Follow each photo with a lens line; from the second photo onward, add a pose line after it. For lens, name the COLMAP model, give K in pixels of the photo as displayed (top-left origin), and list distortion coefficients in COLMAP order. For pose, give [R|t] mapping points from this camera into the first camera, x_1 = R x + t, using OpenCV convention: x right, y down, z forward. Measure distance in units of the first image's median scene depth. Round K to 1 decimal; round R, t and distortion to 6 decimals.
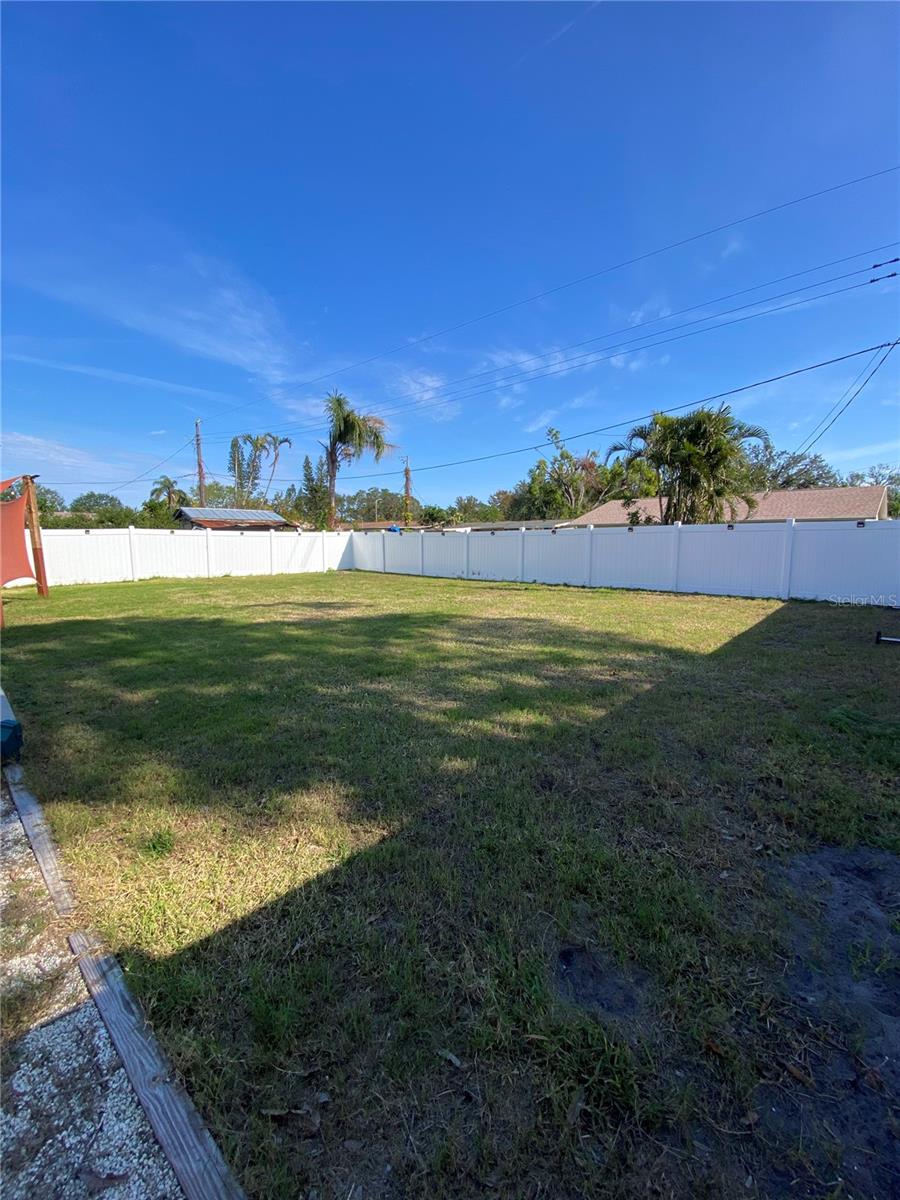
lens RADIAL K [[481.4, 0, 449.2], [0, 481.4, 588.9], [0, 0, 1]] dist [0.004961, -0.014213]
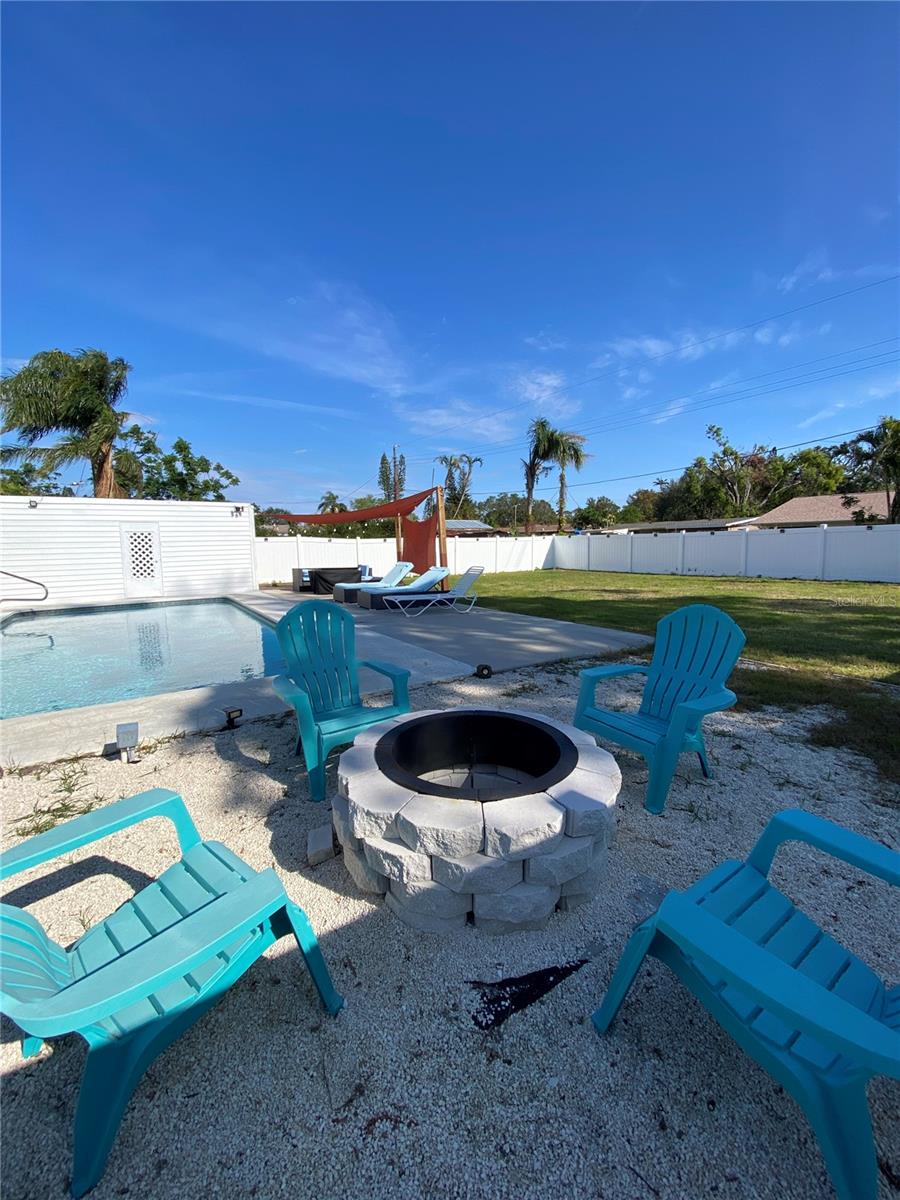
lens RADIAL K [[479.8, 0, 447.4], [0, 479.8, 598.6], [0, 0, 1]] dist [0.037049, -0.032218]
pose [[0.972796, 0.006515, -0.231573, -0.293693], [-0.003610, 0.999909, 0.012968, 0.028530], [0.231636, -0.011779, 0.972731, -0.301842]]
